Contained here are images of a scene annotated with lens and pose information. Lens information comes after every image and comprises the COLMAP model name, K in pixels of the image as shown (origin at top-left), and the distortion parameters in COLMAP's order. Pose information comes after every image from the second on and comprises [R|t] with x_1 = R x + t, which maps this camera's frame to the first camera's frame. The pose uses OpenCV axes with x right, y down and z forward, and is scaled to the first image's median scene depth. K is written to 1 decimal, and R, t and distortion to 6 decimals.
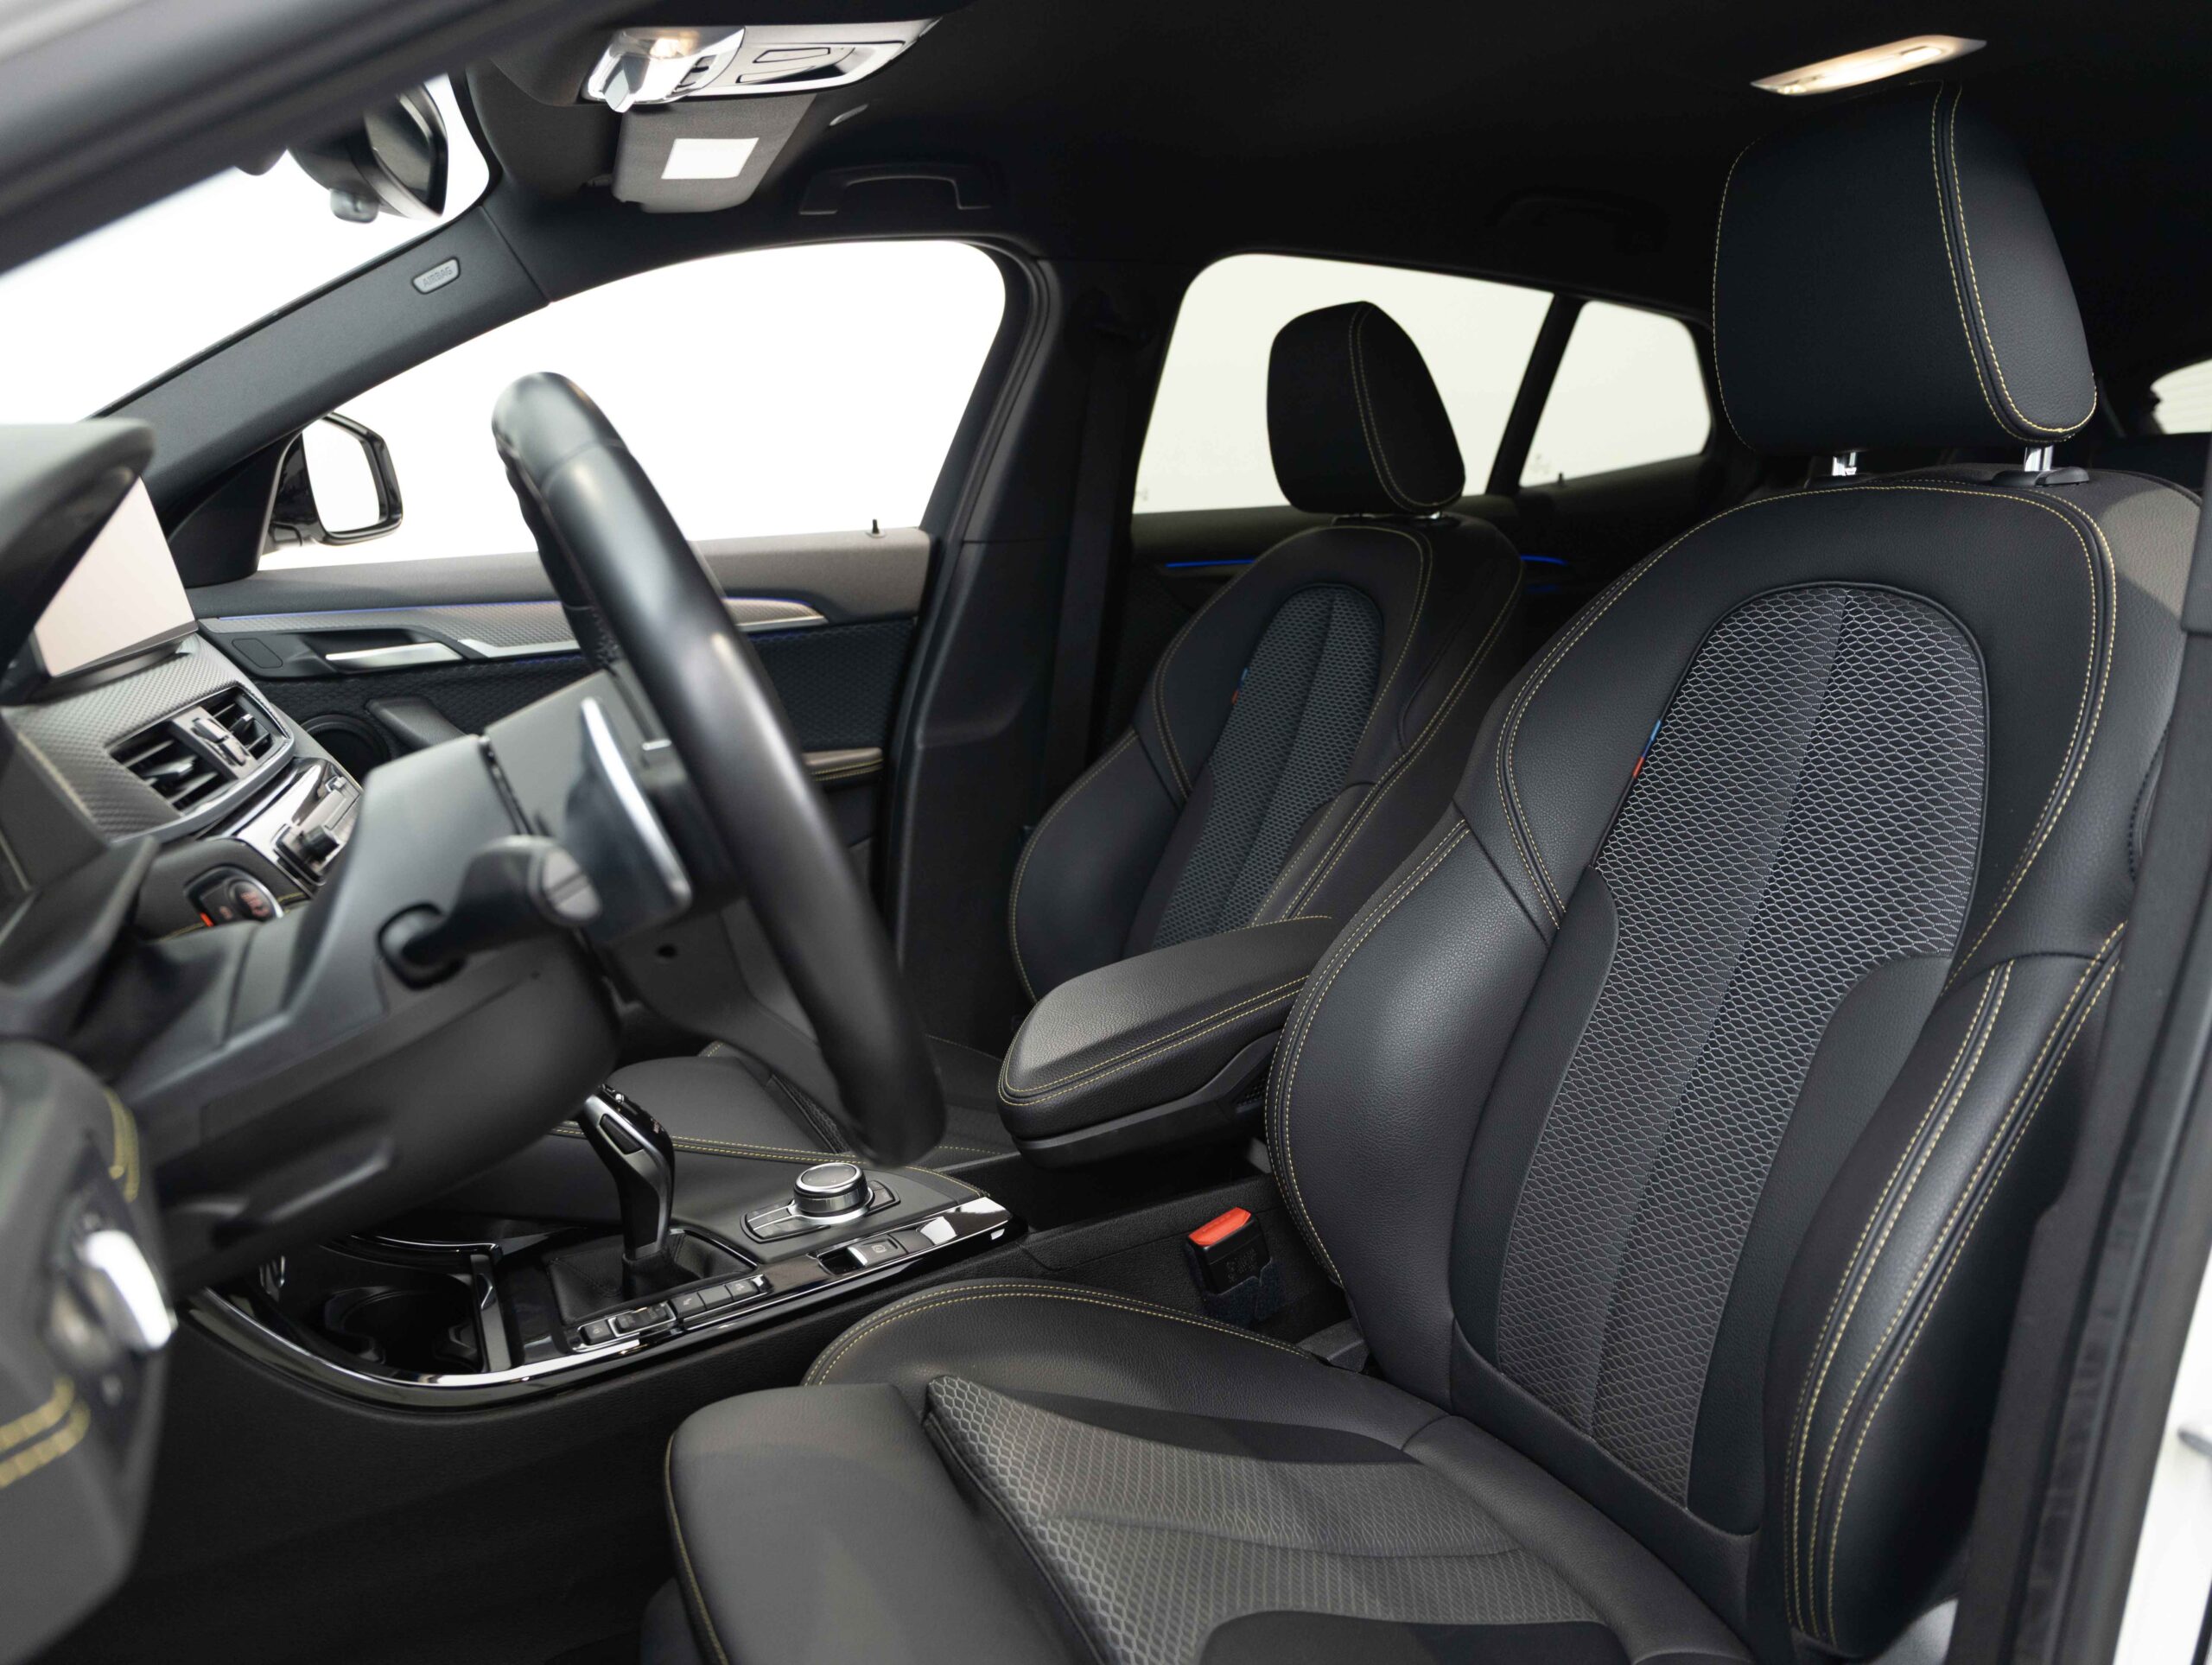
lens RADIAL K [[1638.4, 0, 1113.3], [0, 1638.4, 897.9], [0, 0, 1]] dist [-0.041245, -0.000975]
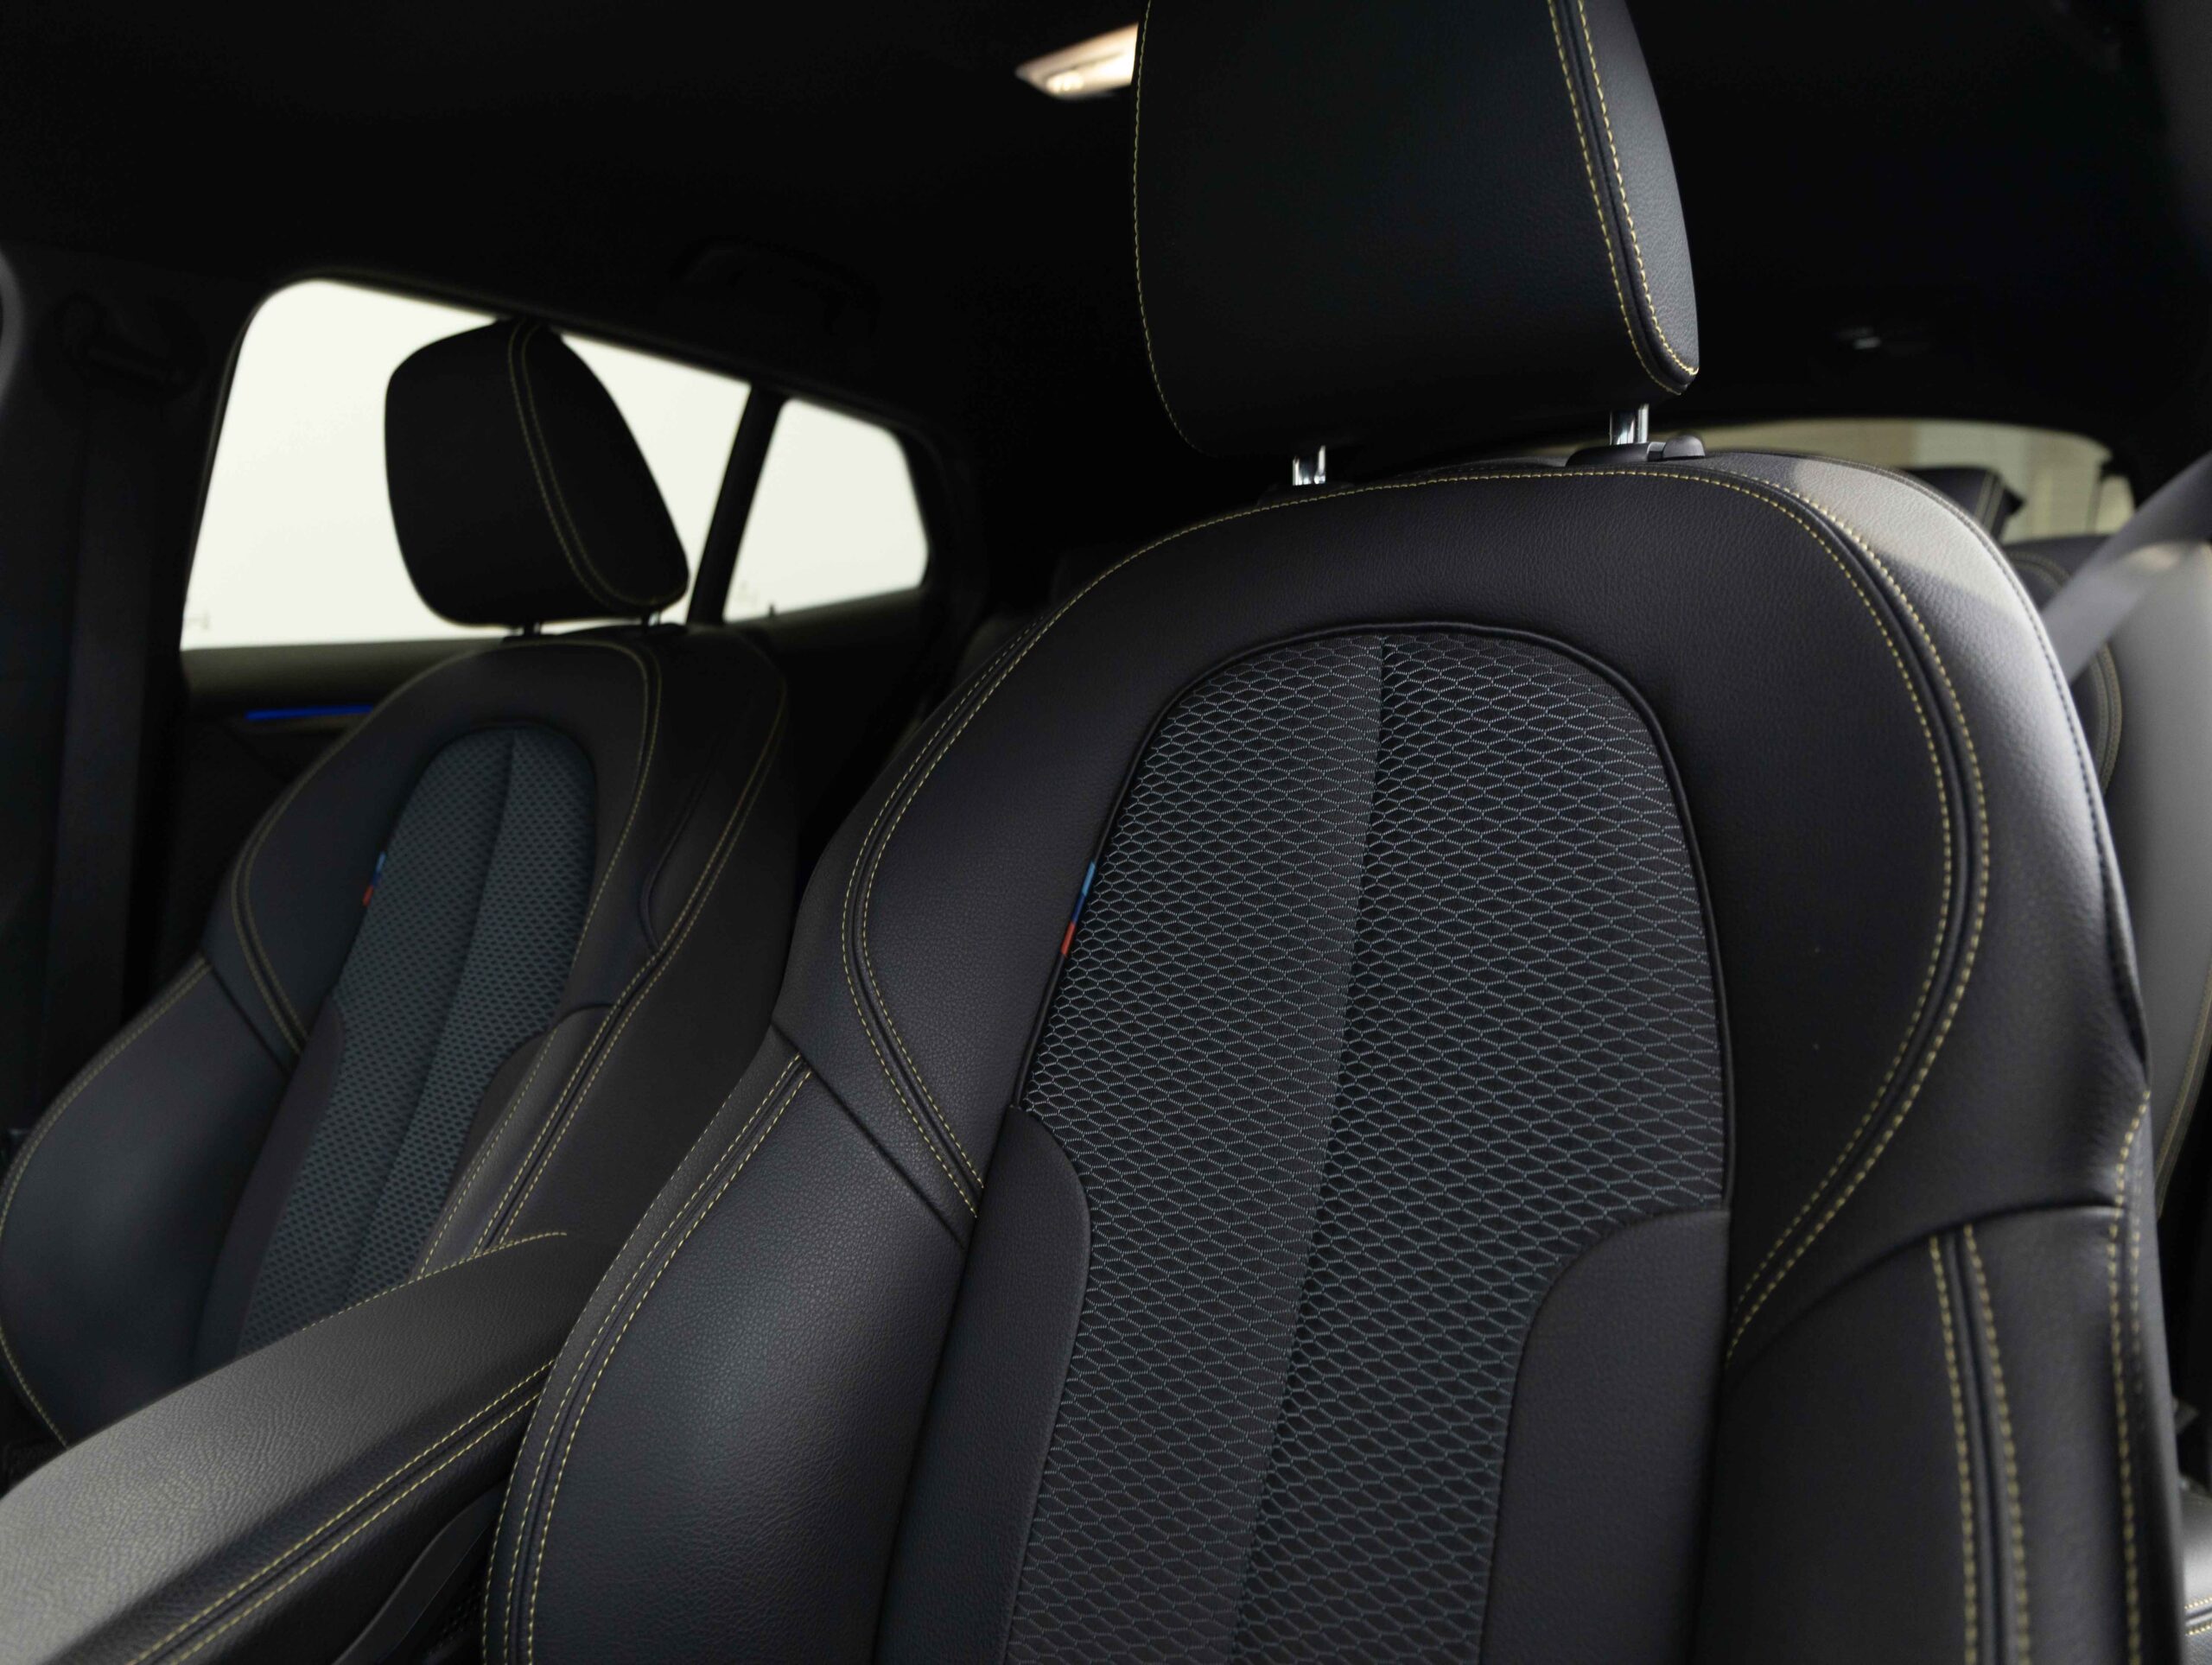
lens RADIAL K [[1633.1, 0, 1106.0], [0, 1633.1, 832.5], [0, 0, 1]] dist [0.009684, -0.003572]
pose [[0.877859, -0.060856, 0.475037, 0.024311], [0.132979, 0.983864, -0.119700, -0.028876], [-0.460087, 0.168250, 0.871787, 0.289713]]
